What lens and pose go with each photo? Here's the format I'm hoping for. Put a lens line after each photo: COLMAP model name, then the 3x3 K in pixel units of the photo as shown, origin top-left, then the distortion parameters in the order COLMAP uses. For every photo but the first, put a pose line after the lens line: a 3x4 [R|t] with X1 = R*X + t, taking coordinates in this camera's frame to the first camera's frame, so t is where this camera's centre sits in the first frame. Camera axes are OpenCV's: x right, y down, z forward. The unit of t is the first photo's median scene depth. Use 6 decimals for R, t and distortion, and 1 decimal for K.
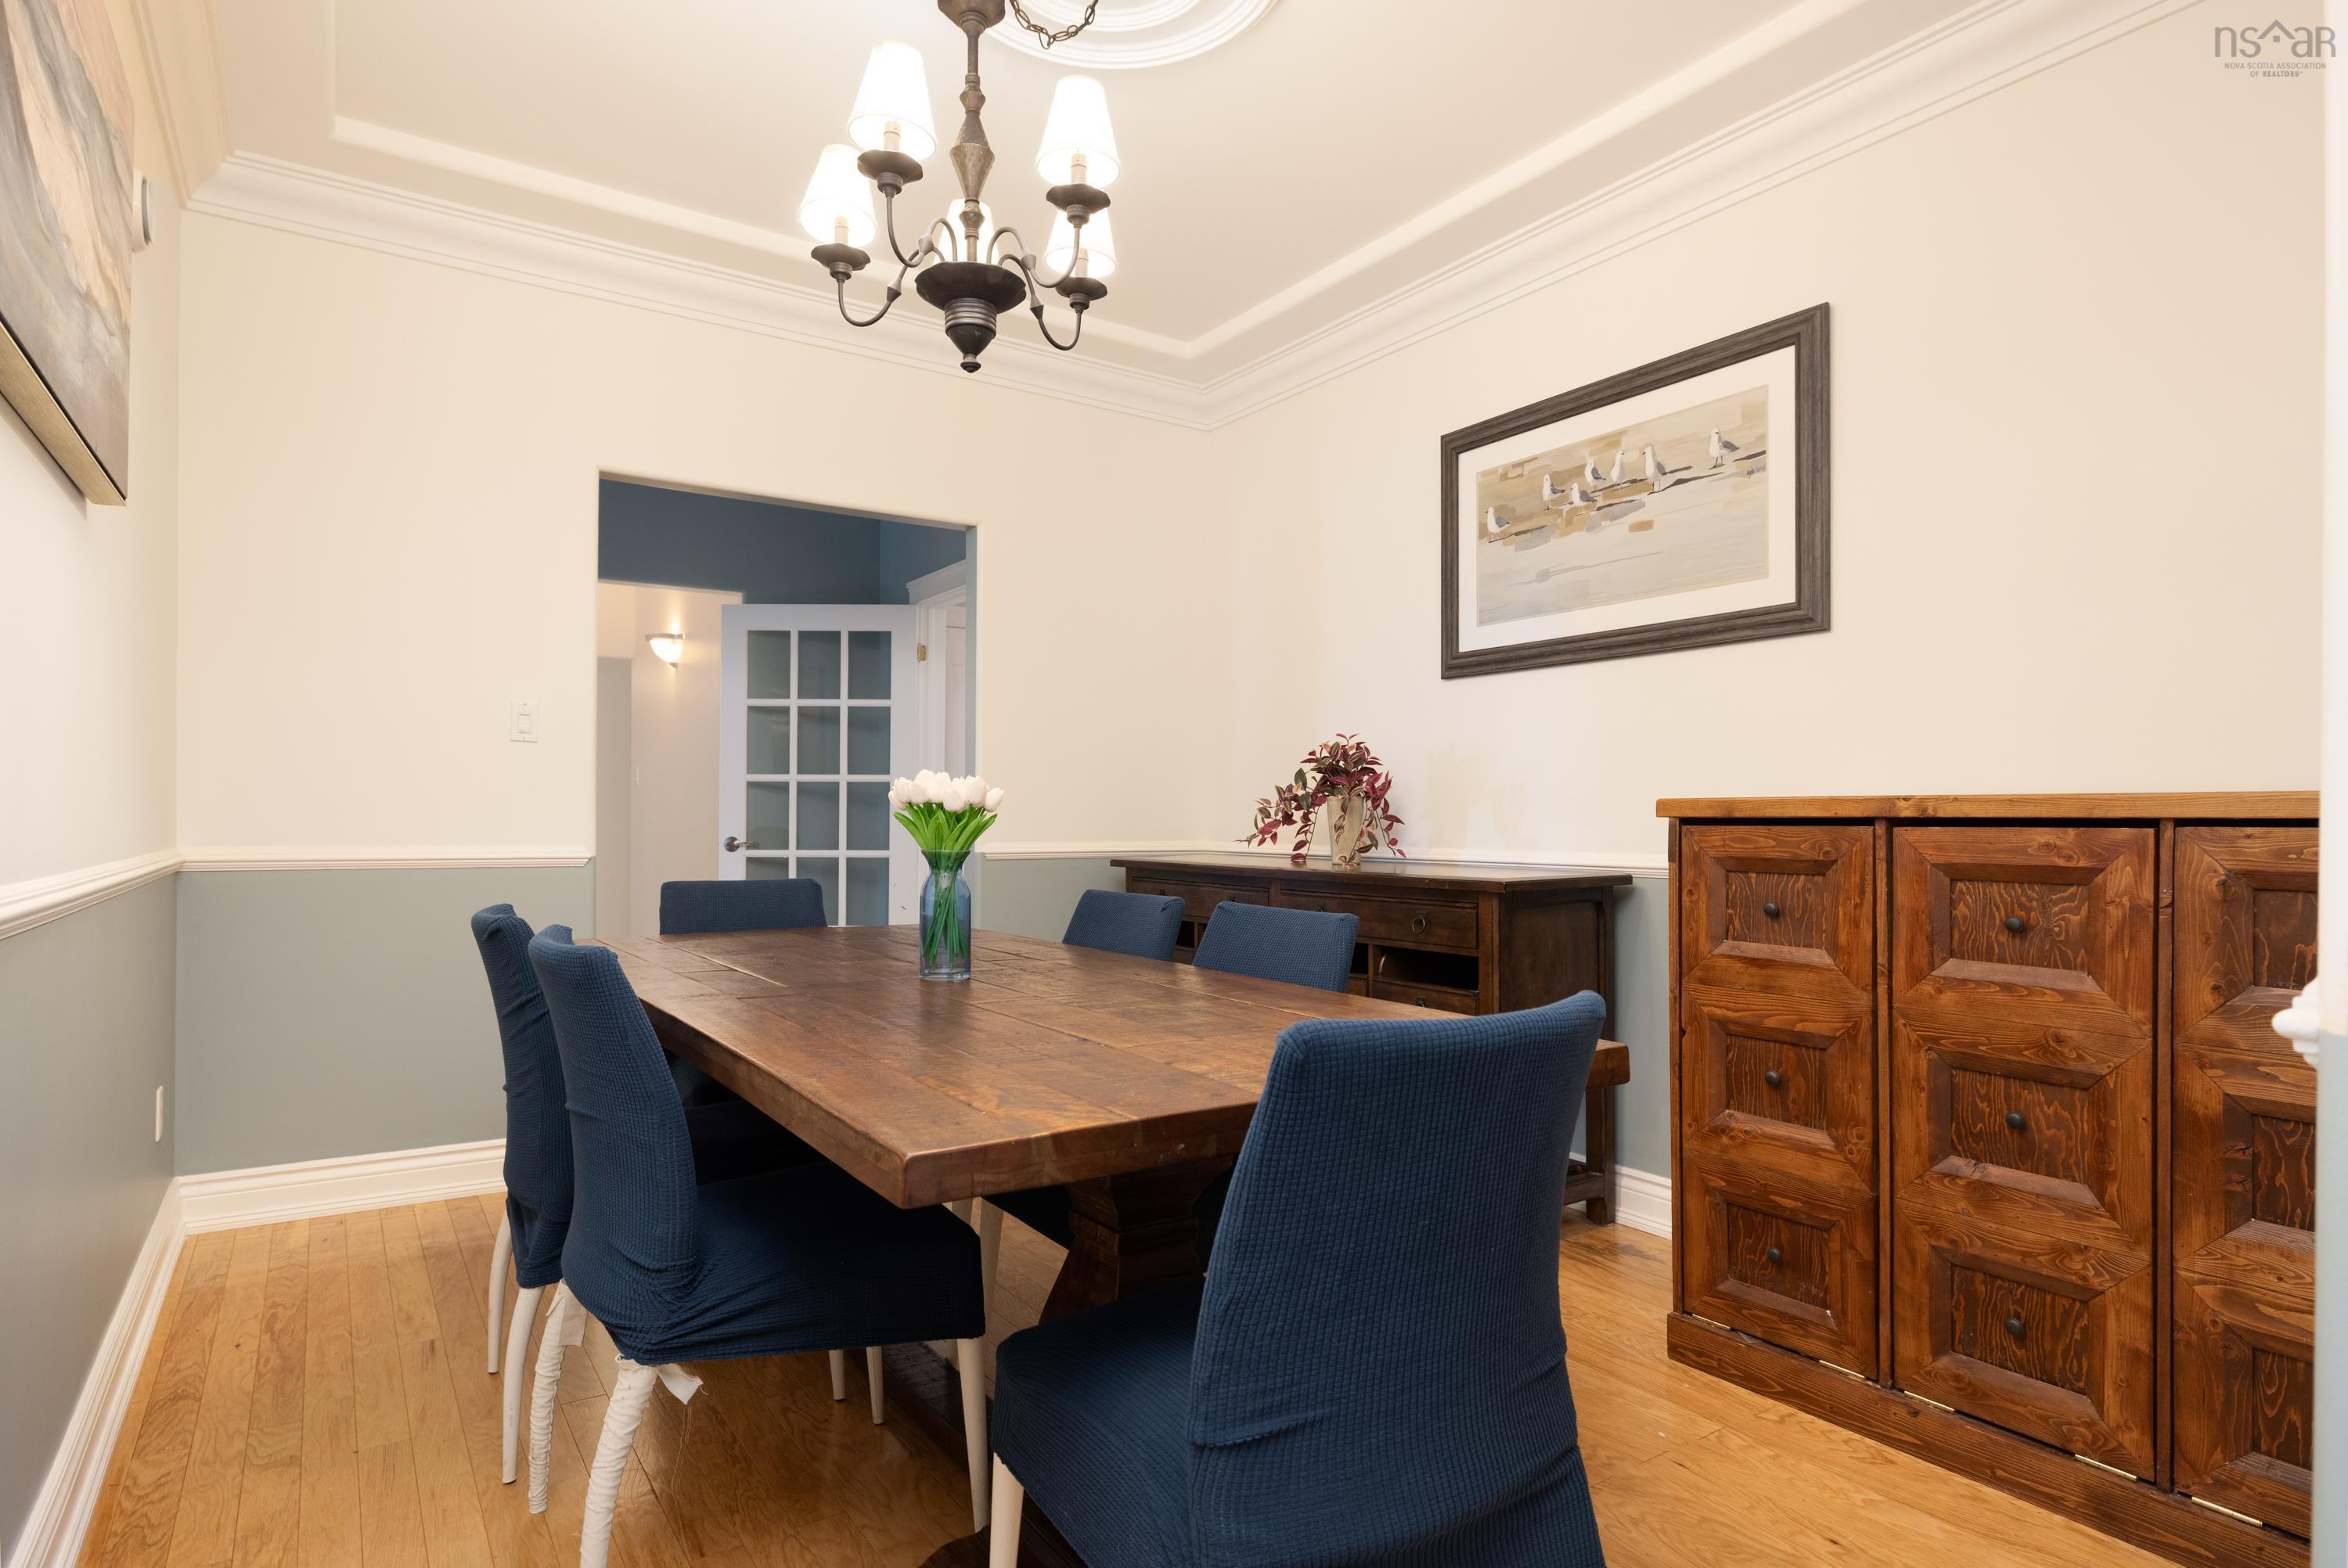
lens RADIAL K [[1264.7, 0, 1174.0], [0, 1264.7, 784.0], [0, 0, 1]] dist [-0.018593, 0.014467]
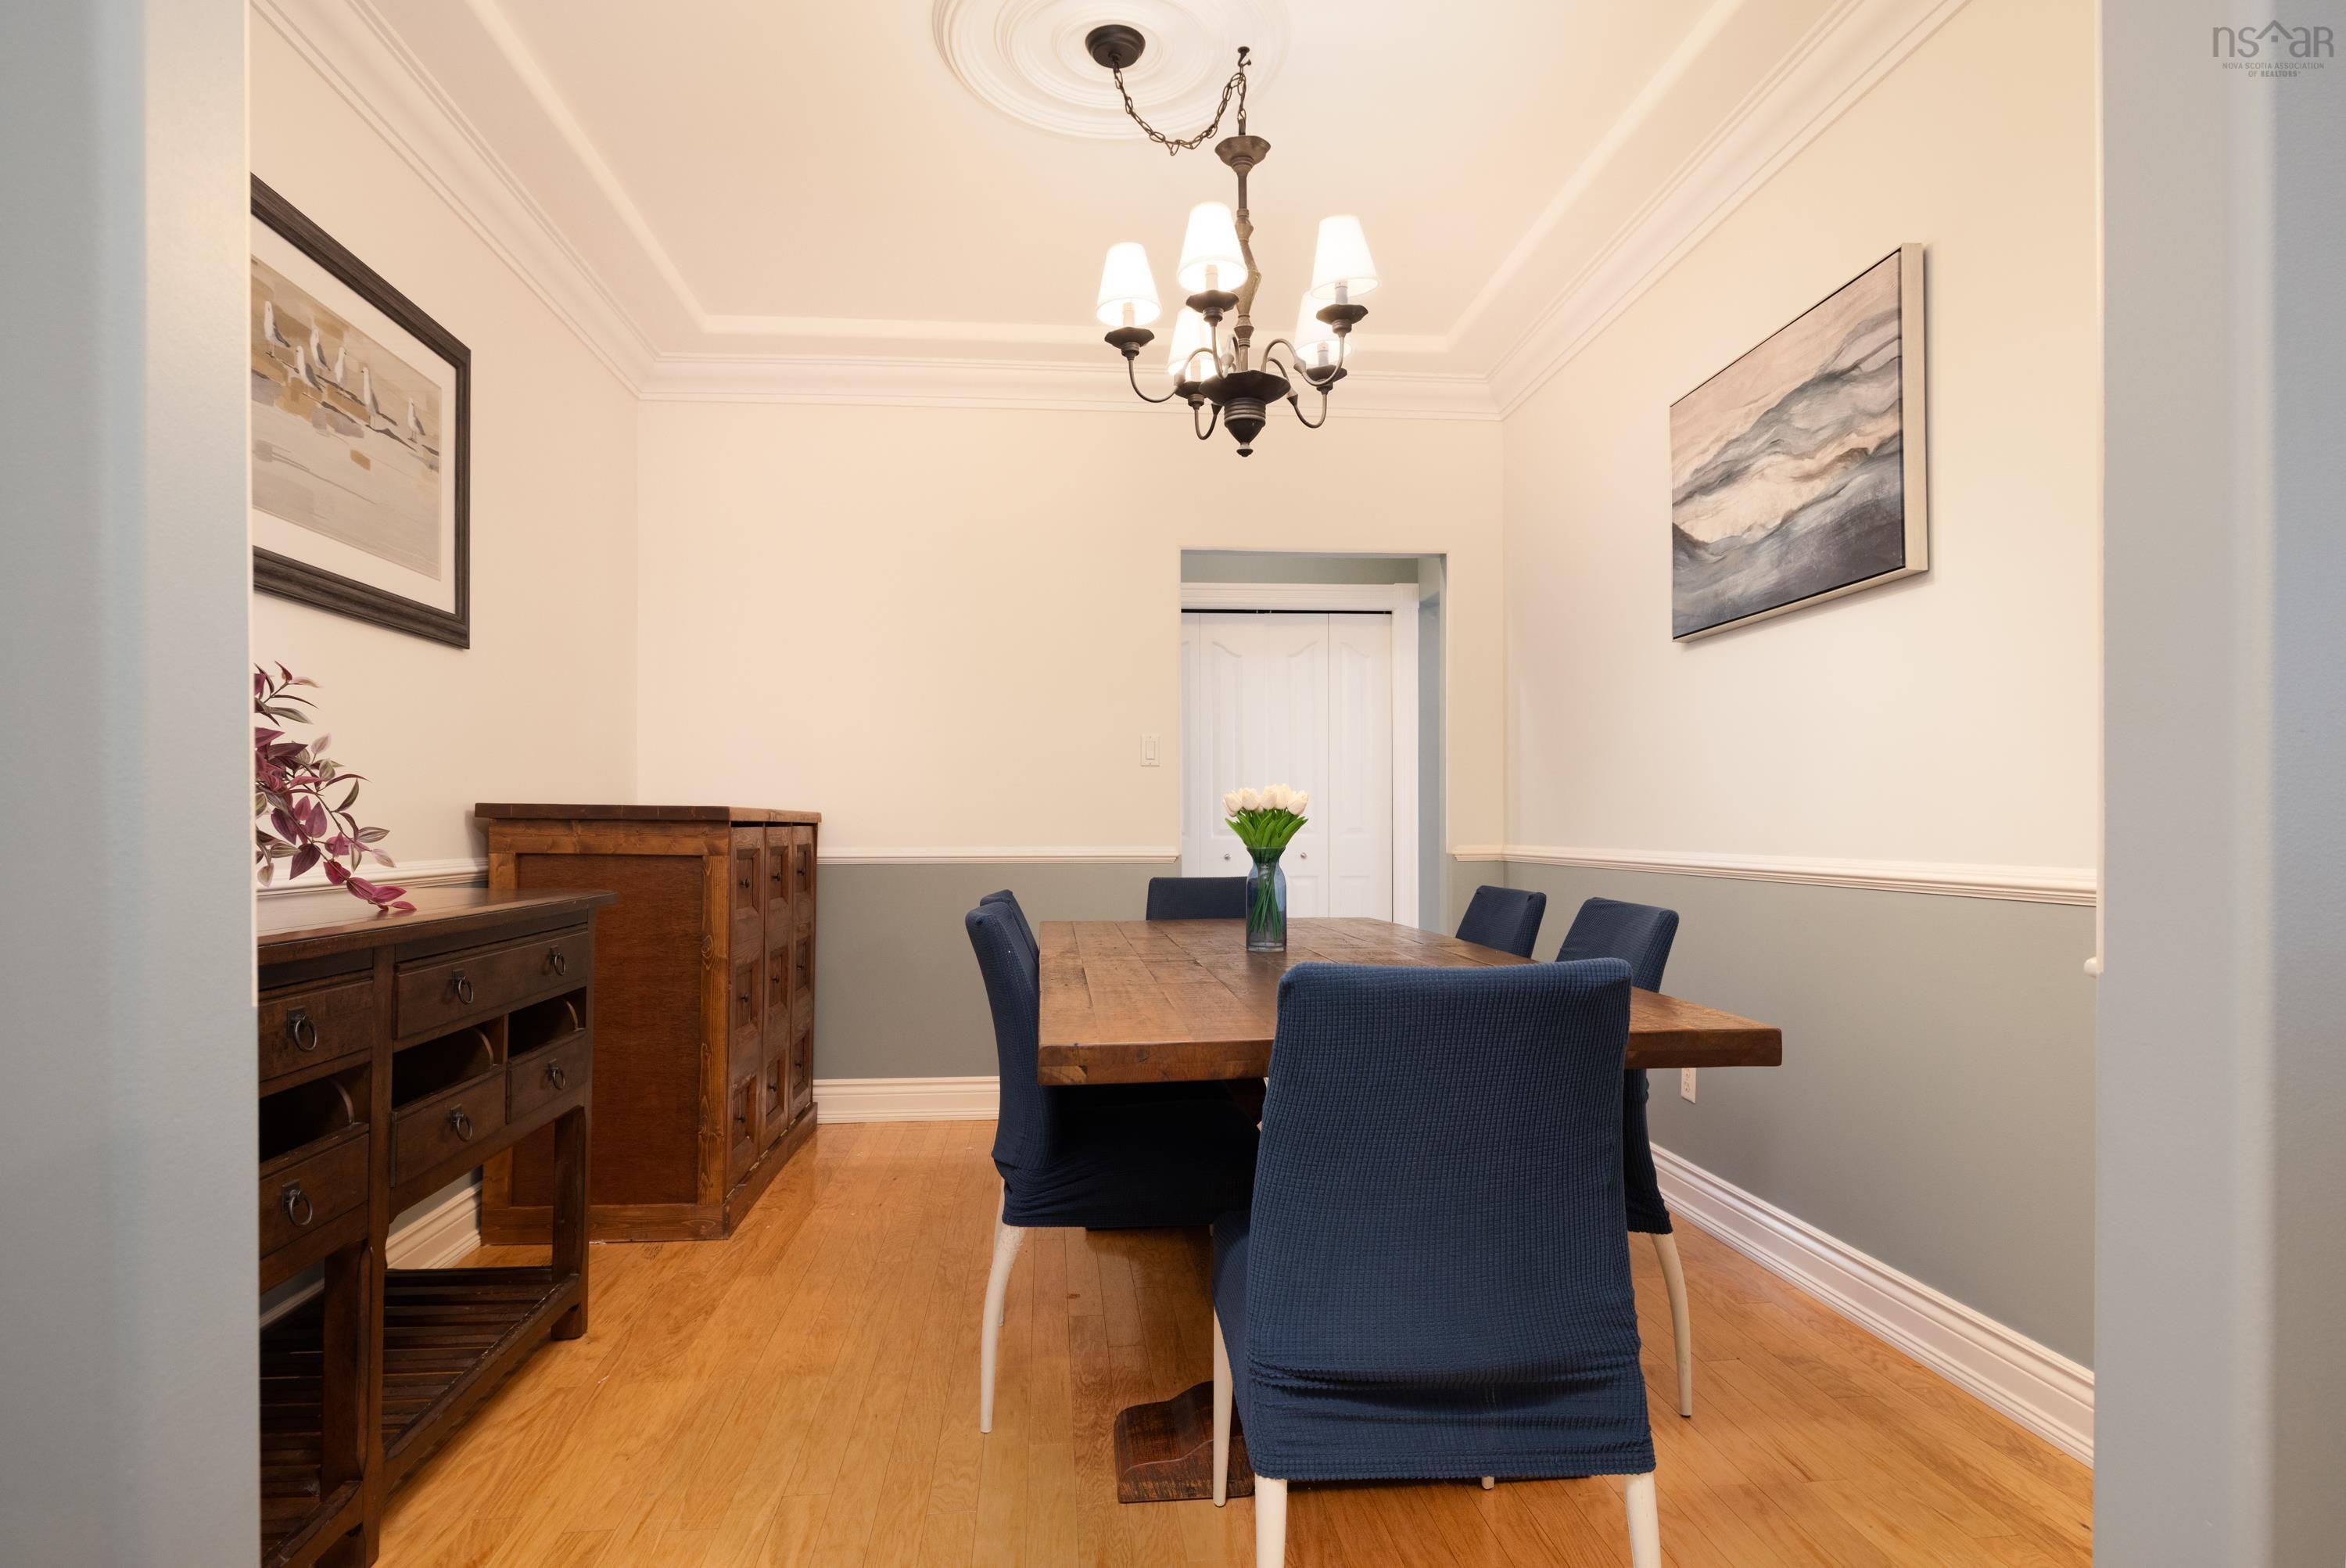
lens RADIAL K [[1266.1, 0, 1172.5], [0, 1266.1, 831.7], [0, 0, 1]] dist [0.002890, 0.000755]
pose [[-0.880009, -0.001996, 0.474953, -0.527379], [-0.012995, 0.999718, -0.019875, 0.048095], [-0.474780, -0.023663, -0.879787, 1.627543]]
